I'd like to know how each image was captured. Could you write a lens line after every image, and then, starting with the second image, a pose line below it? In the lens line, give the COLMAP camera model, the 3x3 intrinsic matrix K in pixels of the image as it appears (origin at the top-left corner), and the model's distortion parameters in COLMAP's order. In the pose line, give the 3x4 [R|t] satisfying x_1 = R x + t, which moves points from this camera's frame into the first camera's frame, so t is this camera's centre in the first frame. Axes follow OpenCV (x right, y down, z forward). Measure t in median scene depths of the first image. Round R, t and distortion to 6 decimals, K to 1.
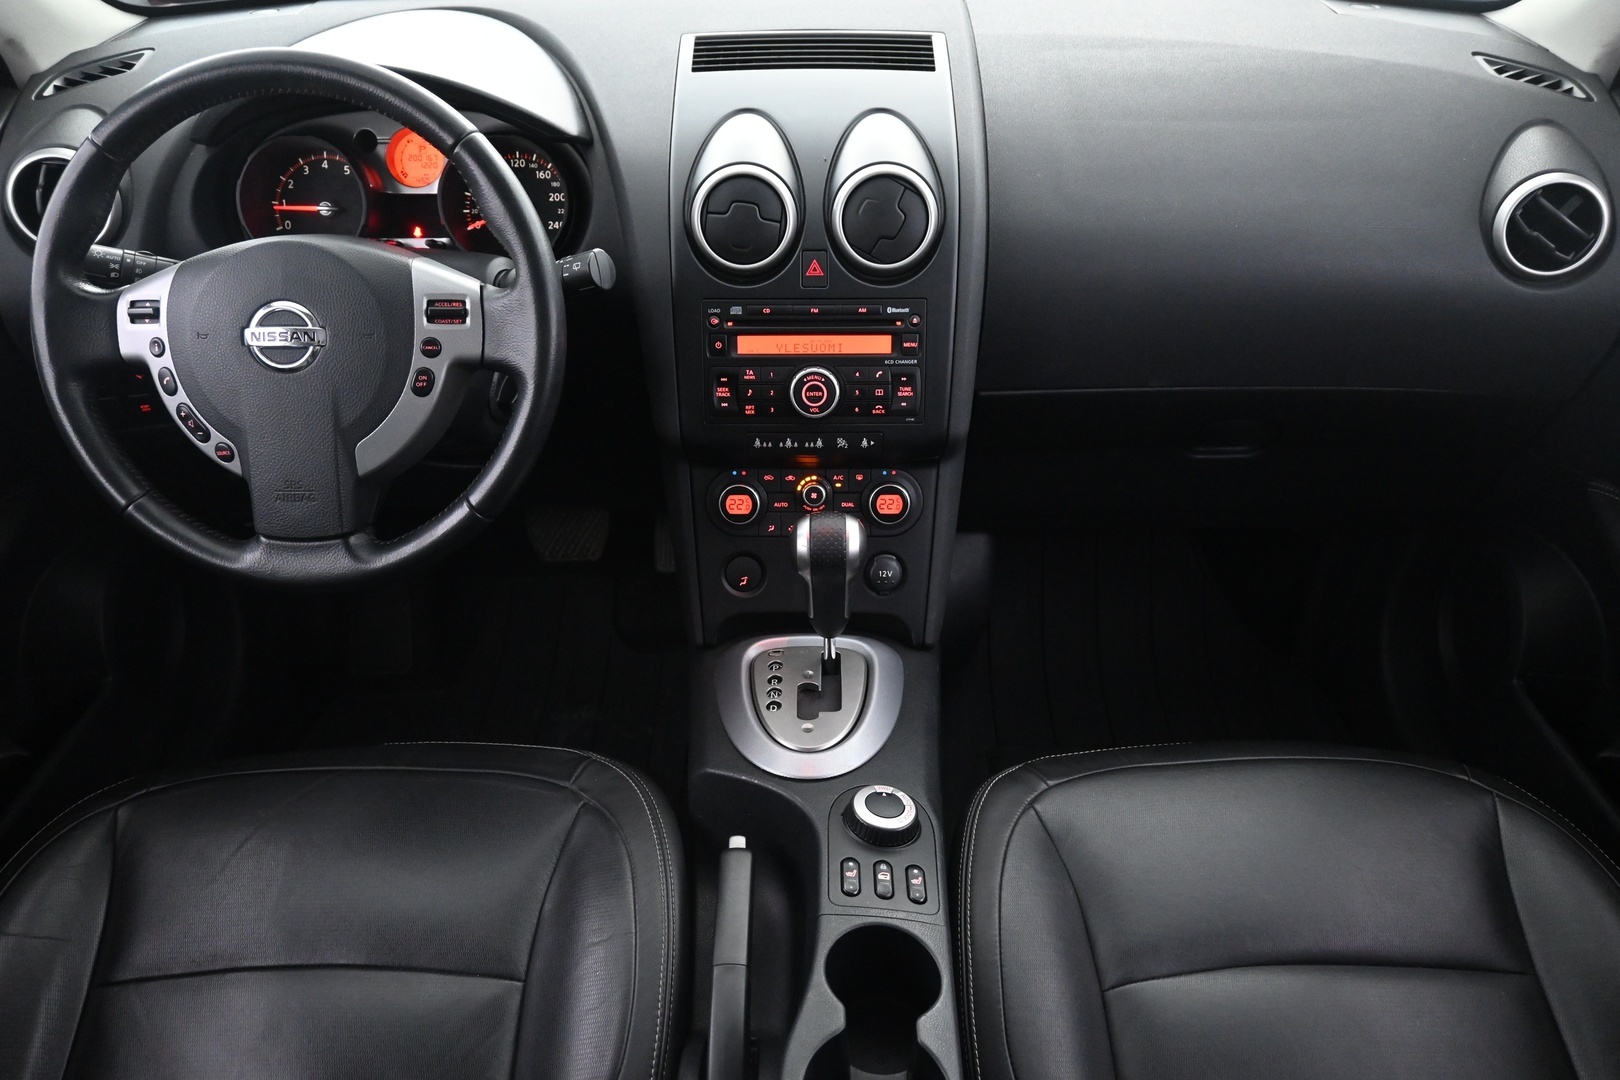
lens RADIAL K [[1237.7, 0, 816.6], [0, 1237.7, 548.5], [0, 0, 1]] dist [-0.017327, 0.010153]
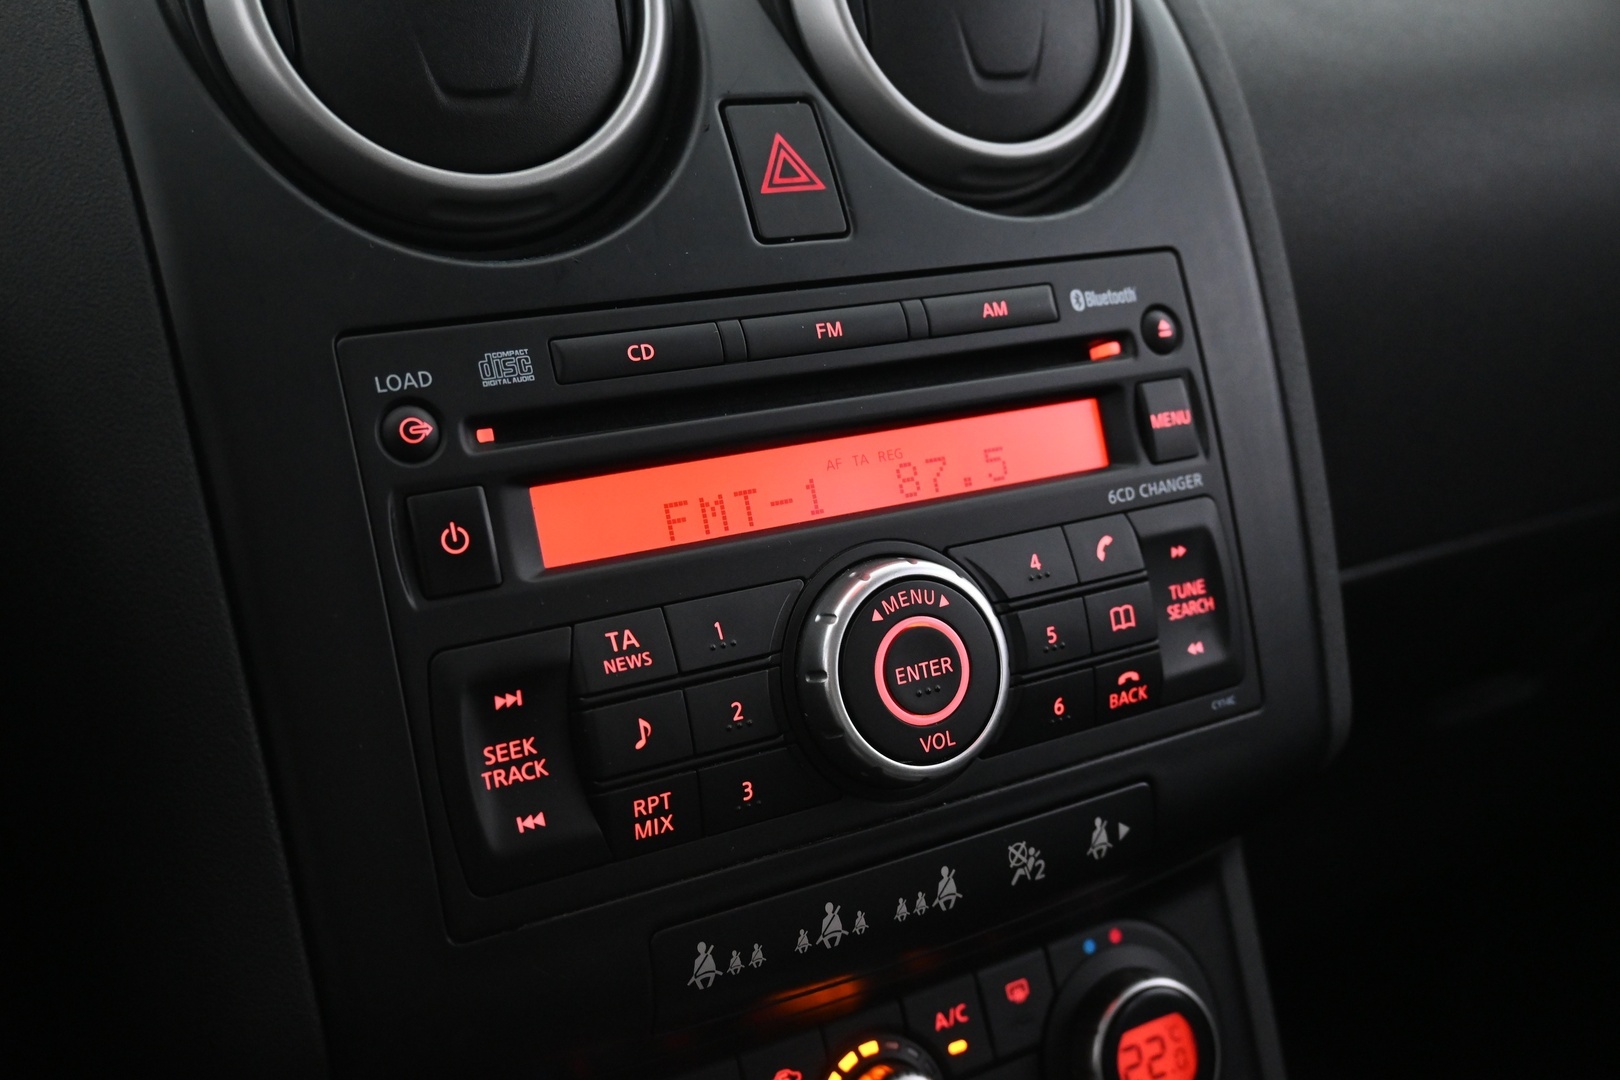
lens RADIAL K [[1537.5, 0, 802.1], [0, 1537.5, 550.3], [0, 0, 1]] dist [-0.003259, 0.000000]
pose [[0.873980, -0.165978, 0.456739, -0.145919], [0.300599, 0.923128, -0.239739, -0.084923], [-0.381838, 0.346823, 0.856688, 0.763460]]
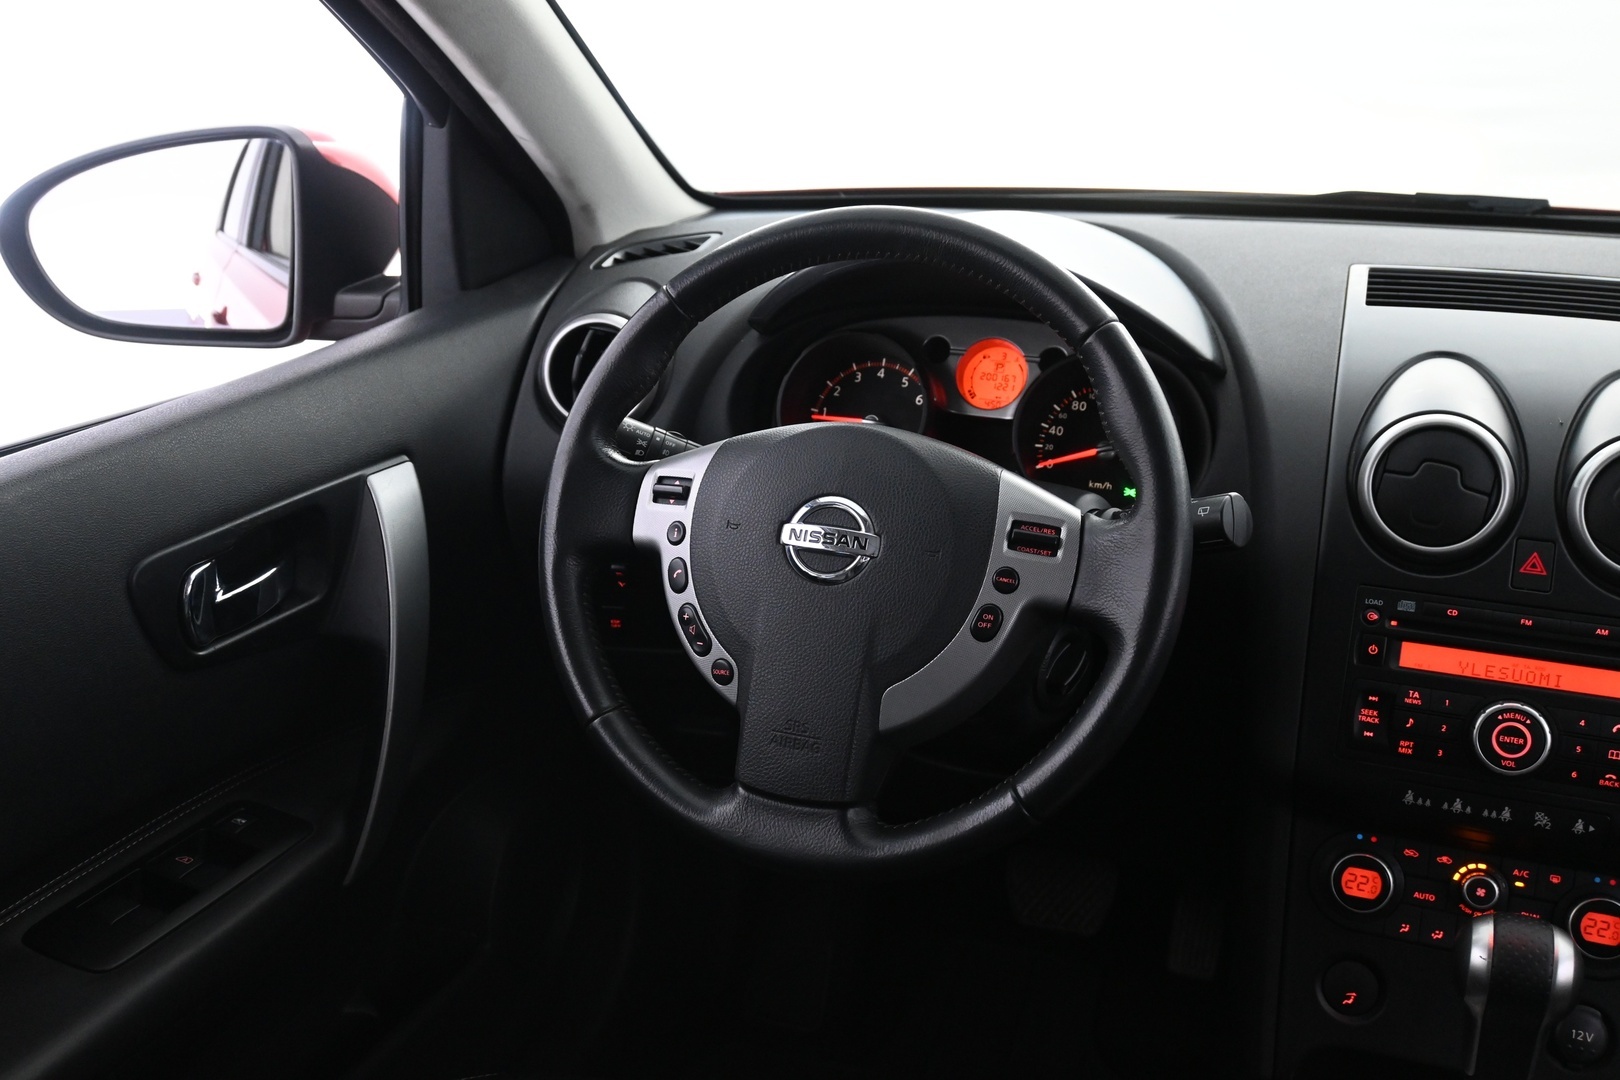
lens RADIAL K [[1537.5, 0, 807.9], [0, 1537.5, 543.1], [0, 0, 1]] dist [-0.003259, 0.000000]
pose [[0.936063, 0.131013, -0.326531, -0.103411], [-0.213047, 0.949654, -0.229712, 0.050251], [0.279996, 0.284591, 0.916848, 0.079609]]
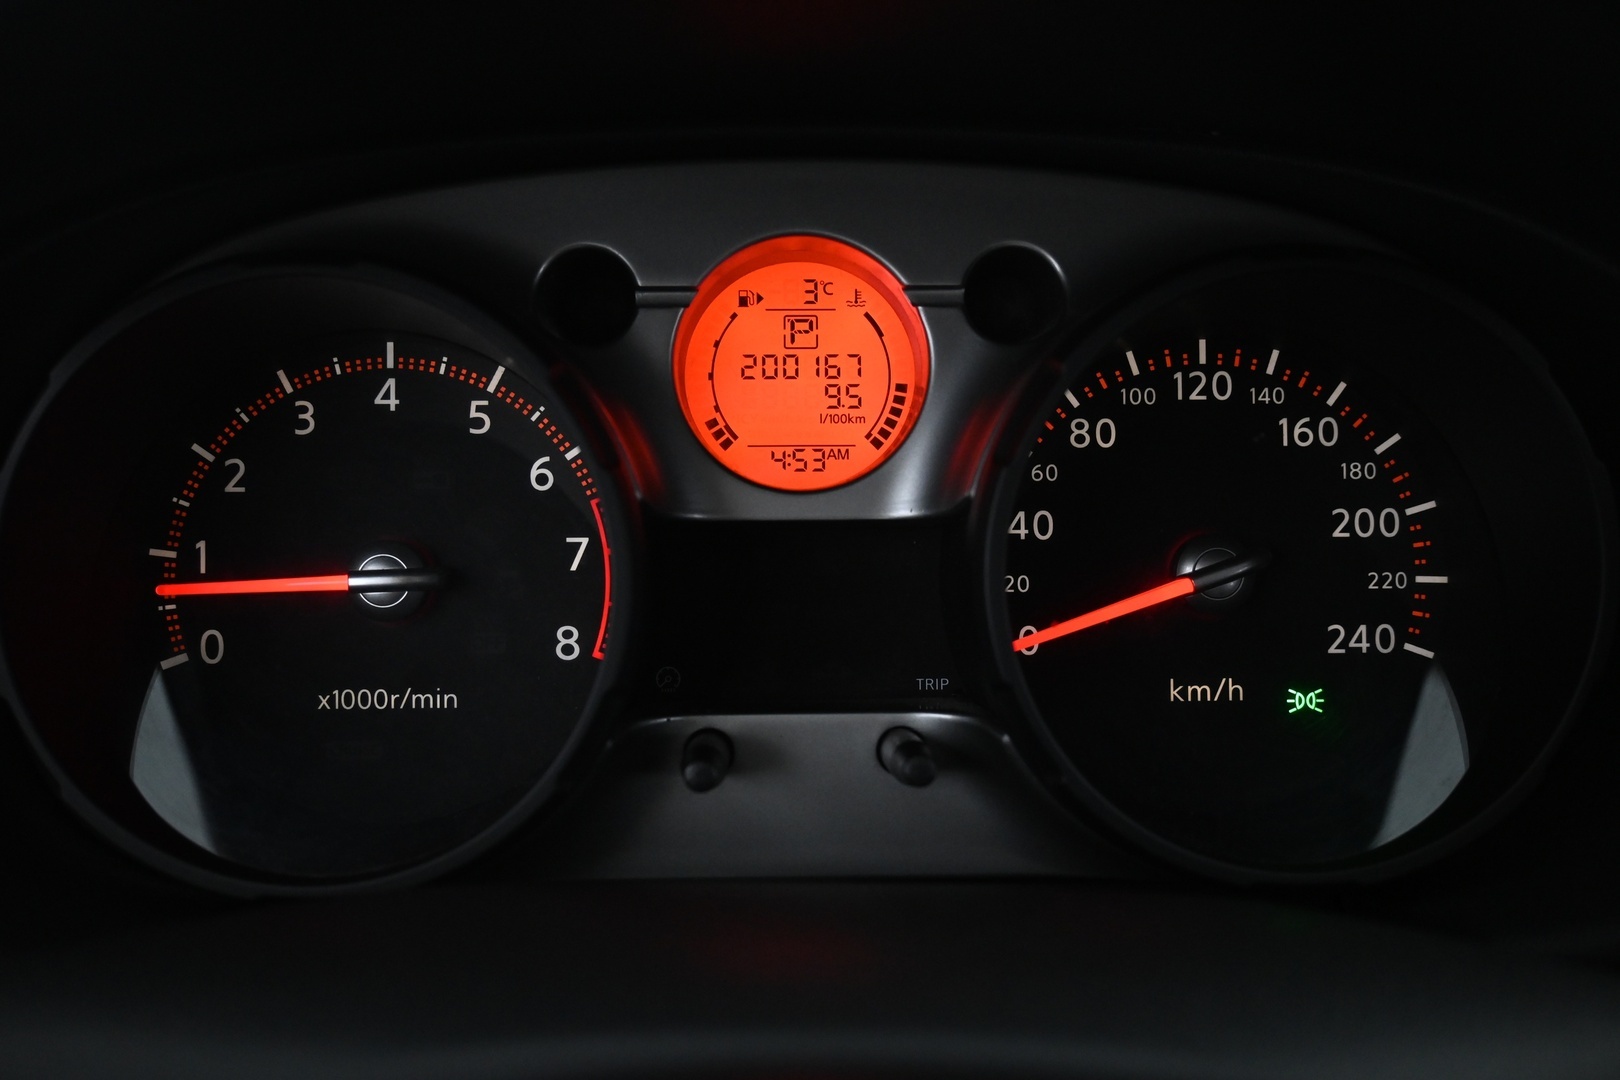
lens RADIAL K [[1537.5, 0, 813.7], [0, 1537.5, 540.4], [0, 0, 1]] dist [-0.003259, 0.000000]
pose [[0.999612, -0.009081, 0.026316, -0.363758], [0.013772, 0.982834, -0.183978, -0.256029], [-0.024194, 0.184270, 0.982578, 0.799295]]
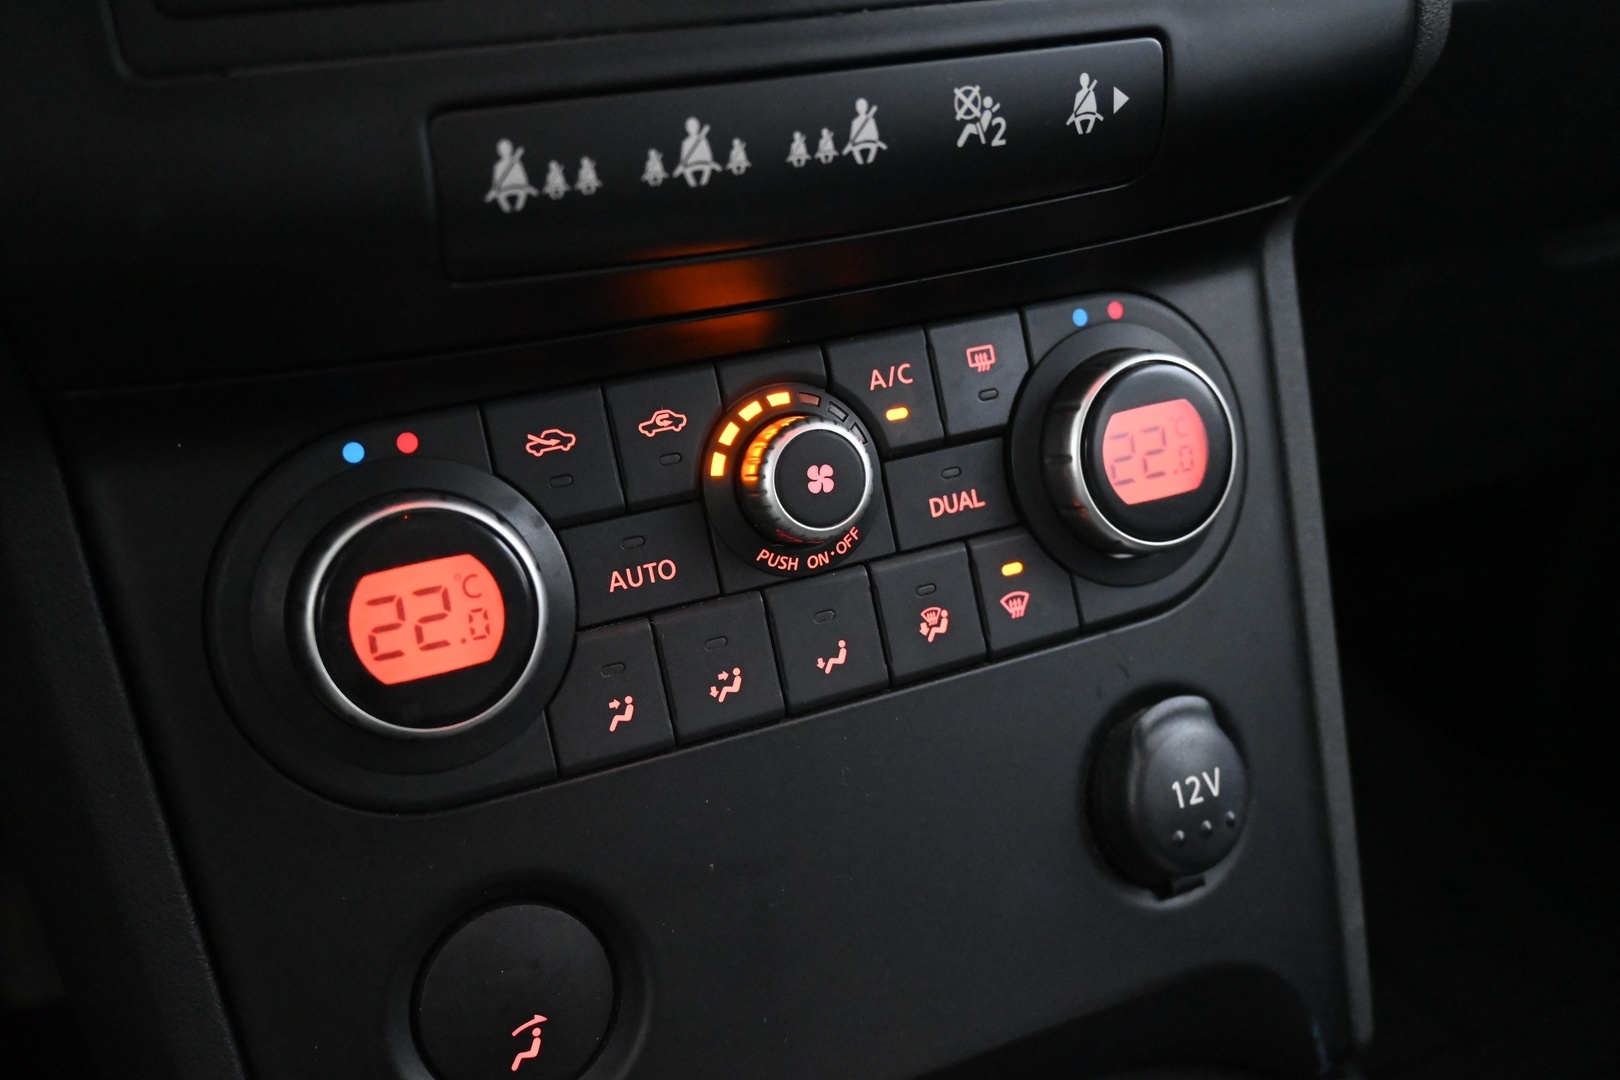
lens RADIAL K [[1537.5, 0, 808.4], [0, 1537.5, 555.5], [0, 0, 1]] dist [-0.003259, 0.000000]
pose [[0.904823, -0.211635, 0.369466, -0.097973], [0.258955, 0.962321, -0.082952, -0.013690], [-0.337990, 0.170732, 0.925534, 0.839515]]
